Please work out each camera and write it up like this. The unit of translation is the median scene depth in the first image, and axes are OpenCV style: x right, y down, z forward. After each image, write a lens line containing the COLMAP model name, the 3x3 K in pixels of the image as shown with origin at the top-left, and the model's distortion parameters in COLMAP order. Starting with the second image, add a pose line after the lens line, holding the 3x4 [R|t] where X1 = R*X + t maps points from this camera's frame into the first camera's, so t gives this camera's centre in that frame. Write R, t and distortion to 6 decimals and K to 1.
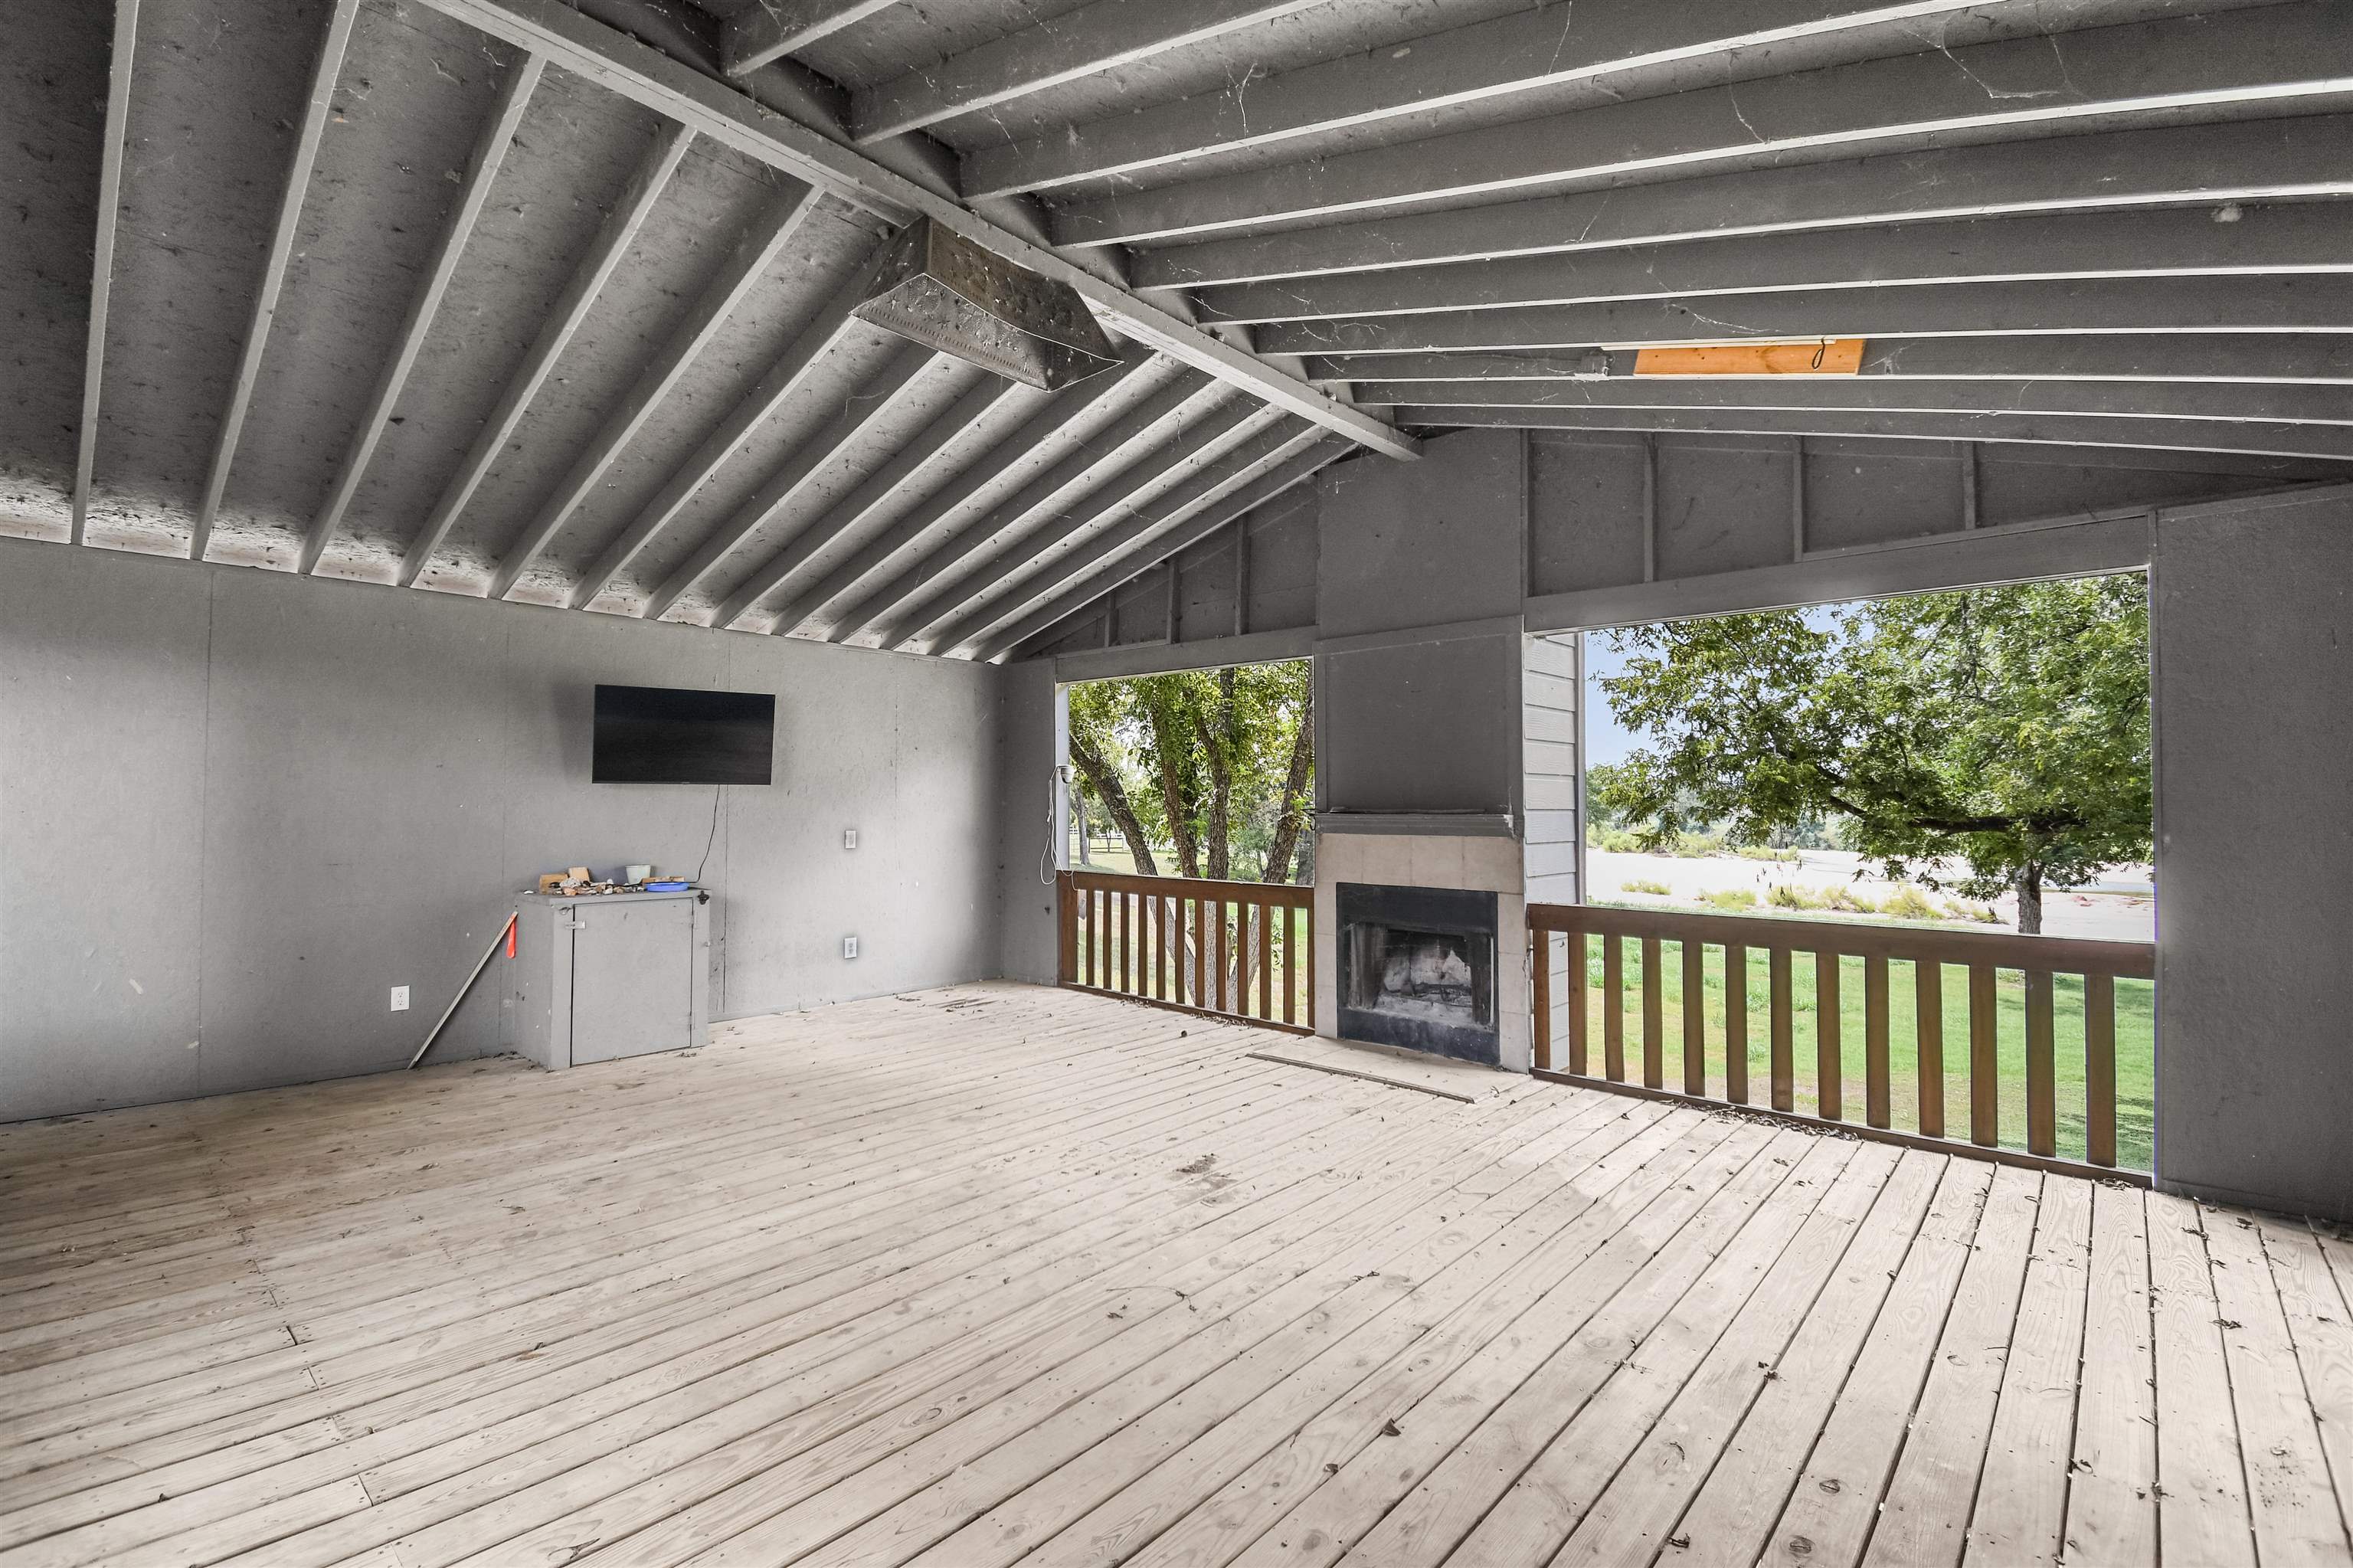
lens RADIAL K [[1047.1, 0, 1176.5], [0, 1047.1, 784.0], [0, 0, 1]] dist [0.021040, -0.027961]
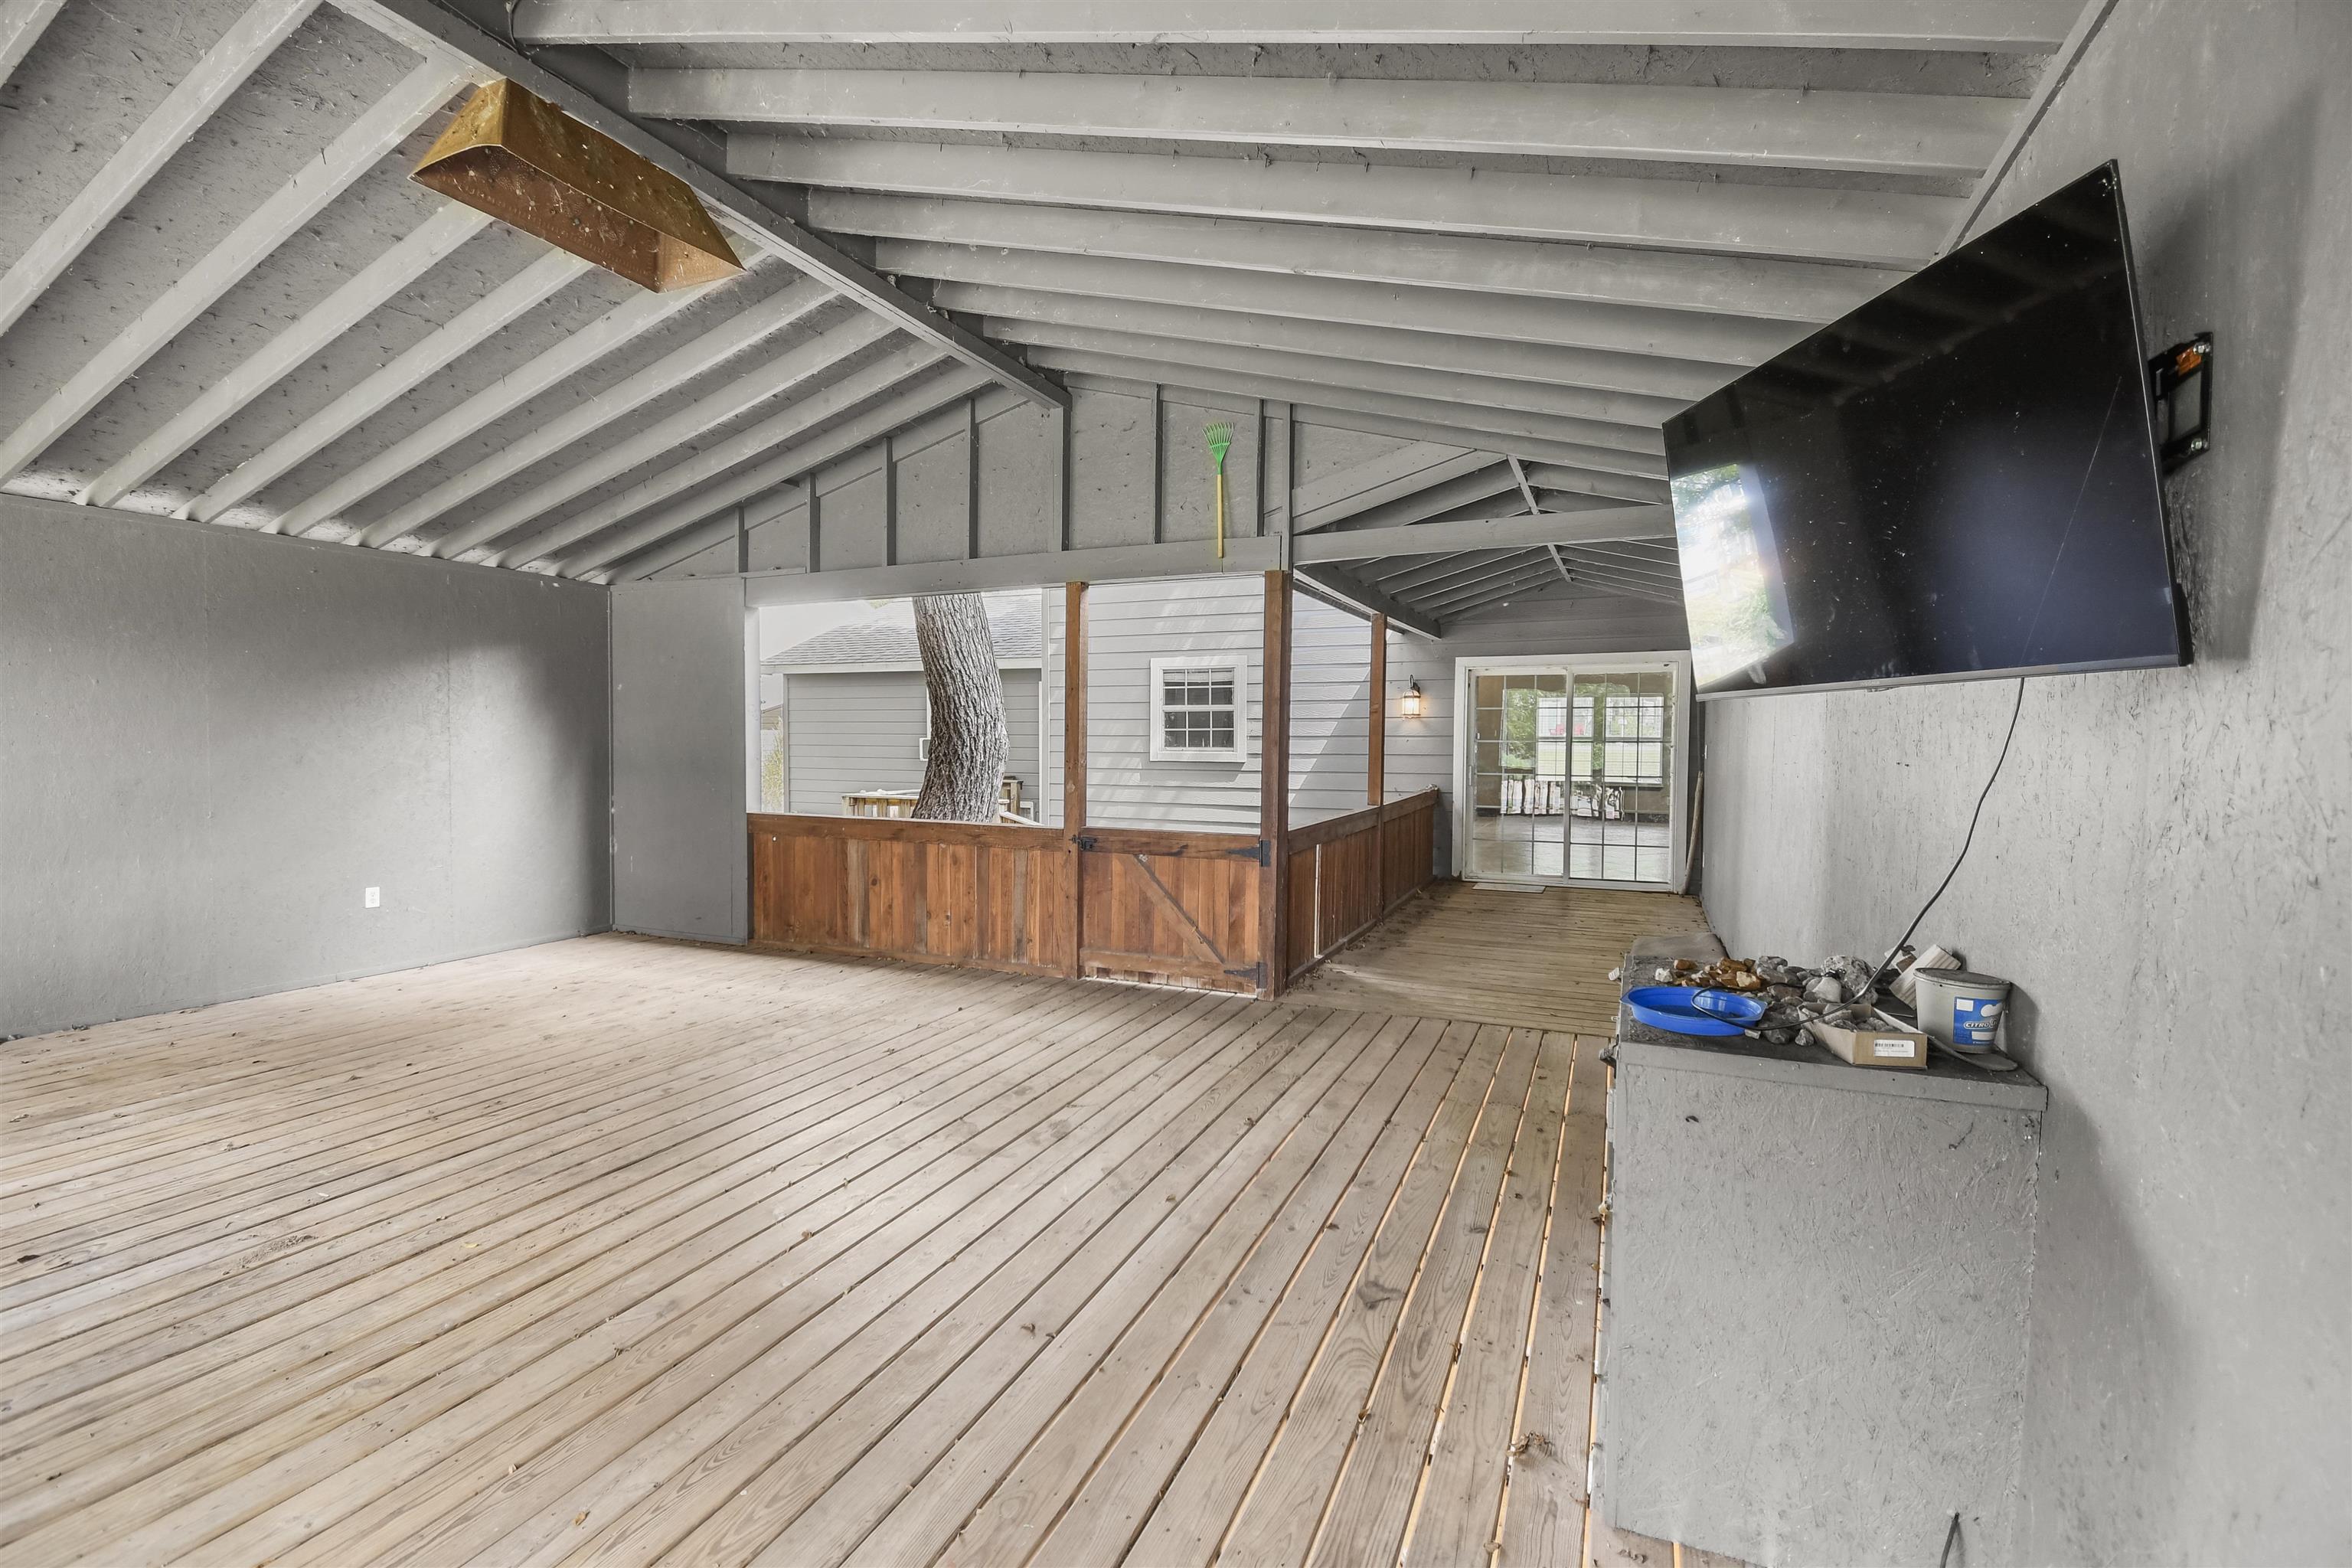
lens RADIAL K [[1046.6, 0, 1176.0], [0, 1046.6, 784.0], [0, 0, 1]] dist [0.021040, -0.027961]
pose [[-0.945987, 0.002070, -0.324199, -0.312435], [-0.006764, 0.999636, 0.026119, 0.025481], [0.324135, 0.026901, -0.945628, 1.777829]]
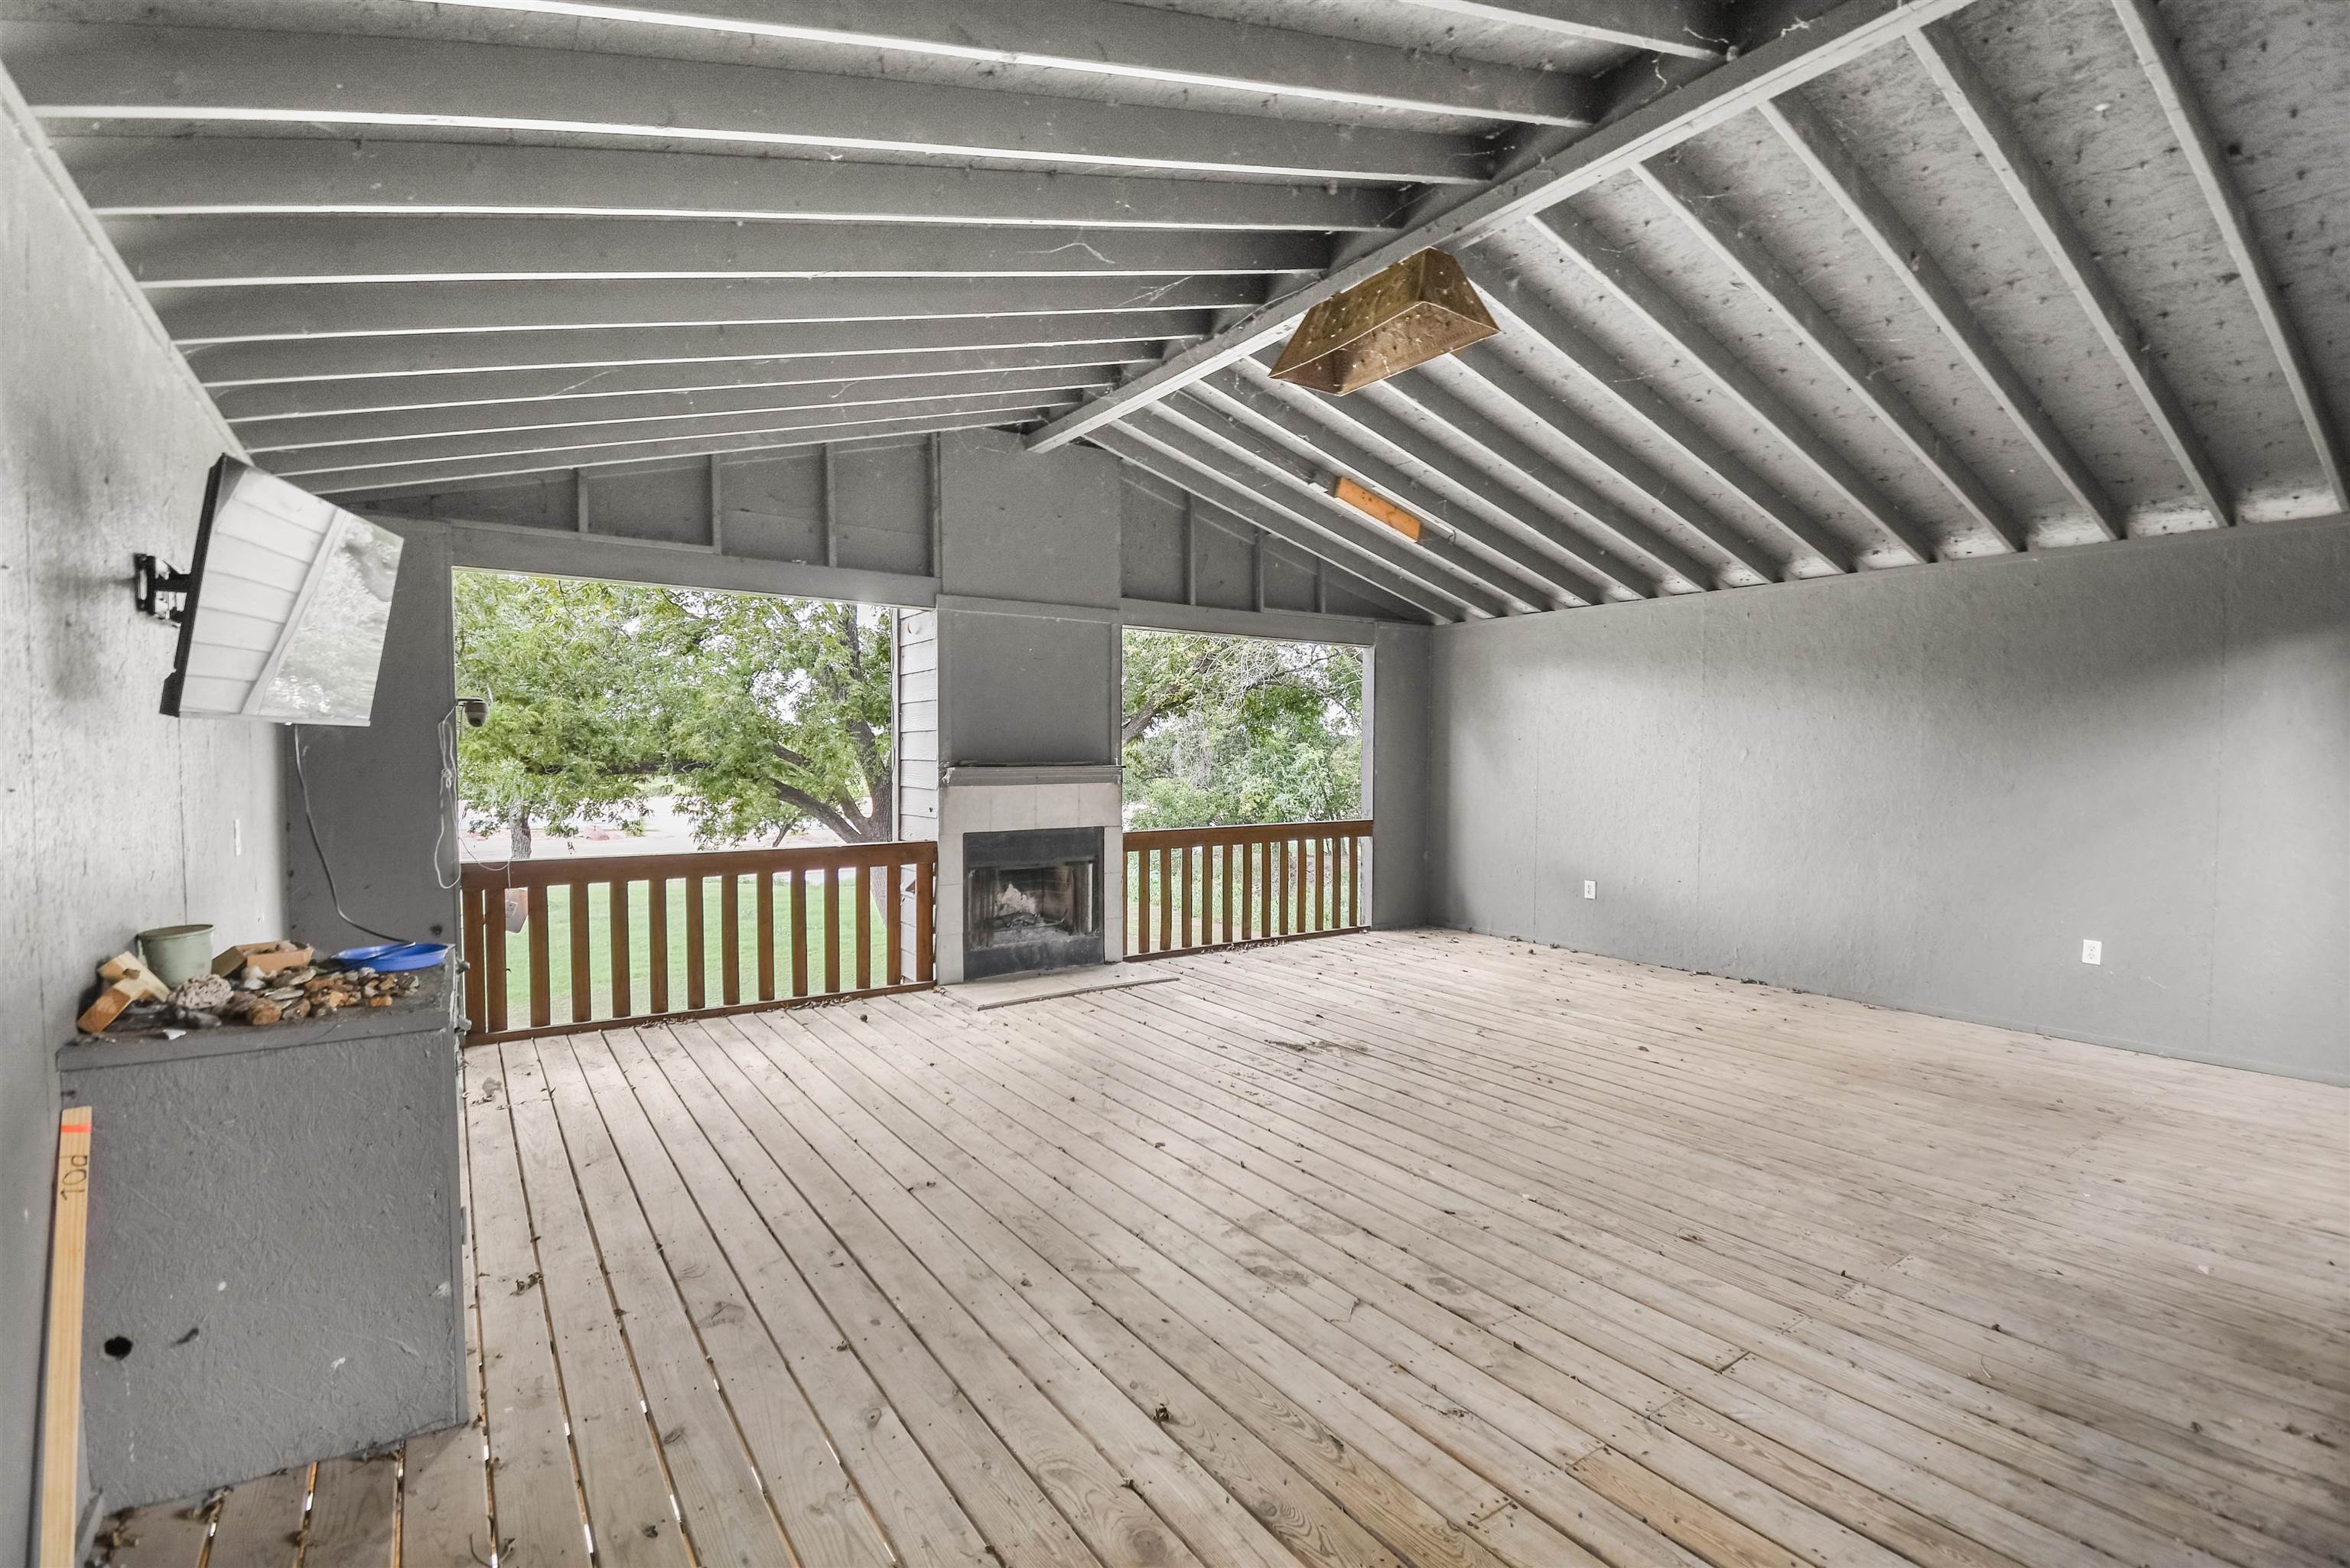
lens RADIAL K [[1045.6, 0, 1175.0], [0, 1045.6, 784.0], [0, 0, 1]] dist [0.021040, -0.027961]
pose [[0.224183, -0.032903, 0.973991, -1.177165], [-0.019074, 0.999090, 0.038142, 0.002305], [-0.974360, -0.027129, 0.223351, 0.824959]]
